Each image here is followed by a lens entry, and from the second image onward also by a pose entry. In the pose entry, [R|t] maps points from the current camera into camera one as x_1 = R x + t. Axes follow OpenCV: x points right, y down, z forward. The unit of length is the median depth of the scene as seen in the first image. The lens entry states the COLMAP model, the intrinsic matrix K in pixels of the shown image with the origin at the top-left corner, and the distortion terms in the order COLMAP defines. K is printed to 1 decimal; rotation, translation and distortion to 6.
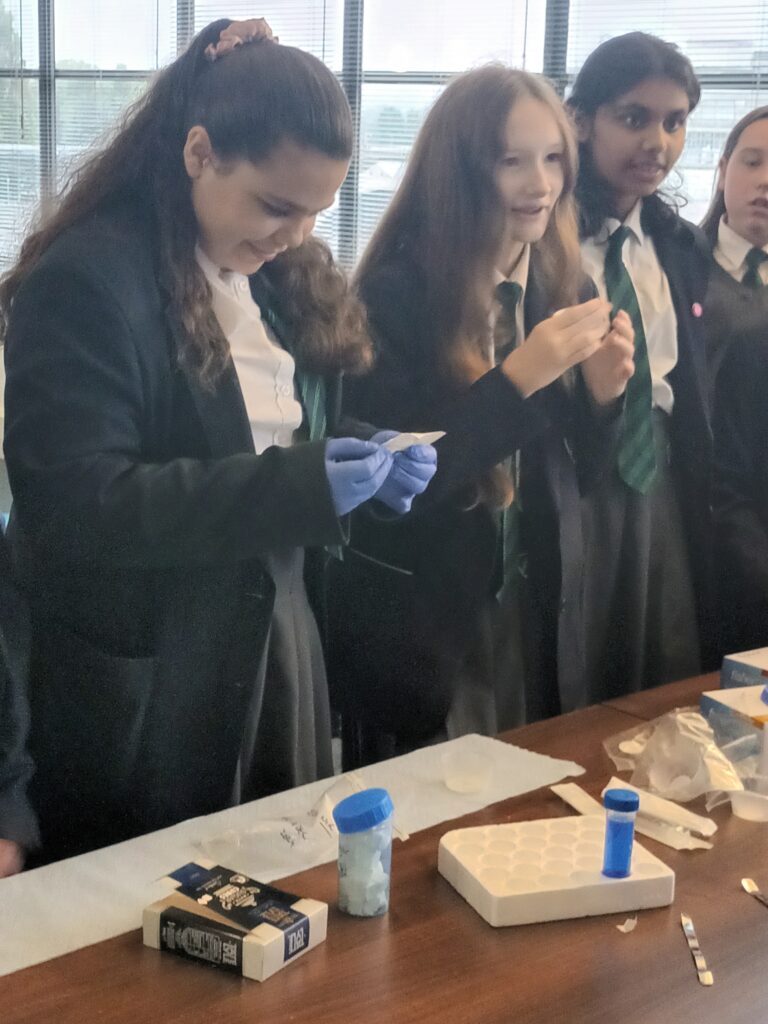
lens RADIAL K [[1495.7, 0, 384.0], [0, 1495.7, 512.0], [0, 0, 1]] dist [-0.314328, 1.735206]
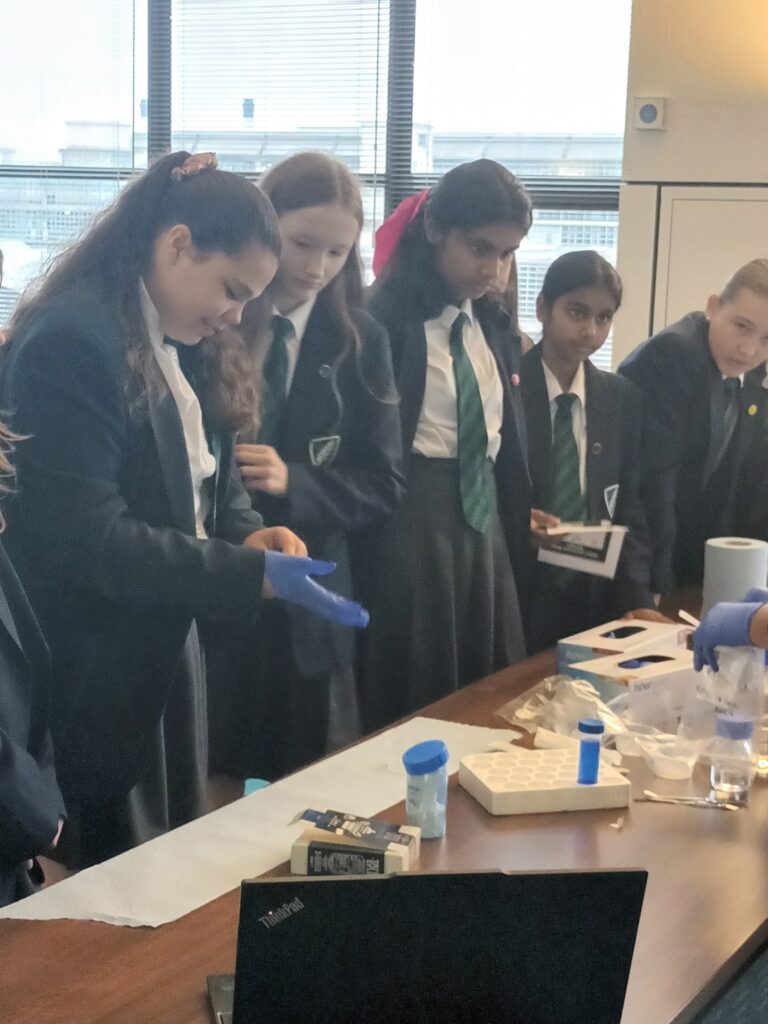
lens RADIAL K [[1495.7, 0, 384.0], [0, 1495.7, 512.0], [0, 0, 1]] dist [-0.314328, 1.735206]
pose [[0.926419, -0.026193, 0.375581, -0.526883], [0.046928, 0.997831, -0.046166, 0.045385], [-0.373557, 0.060394, 0.925639, -0.201033]]
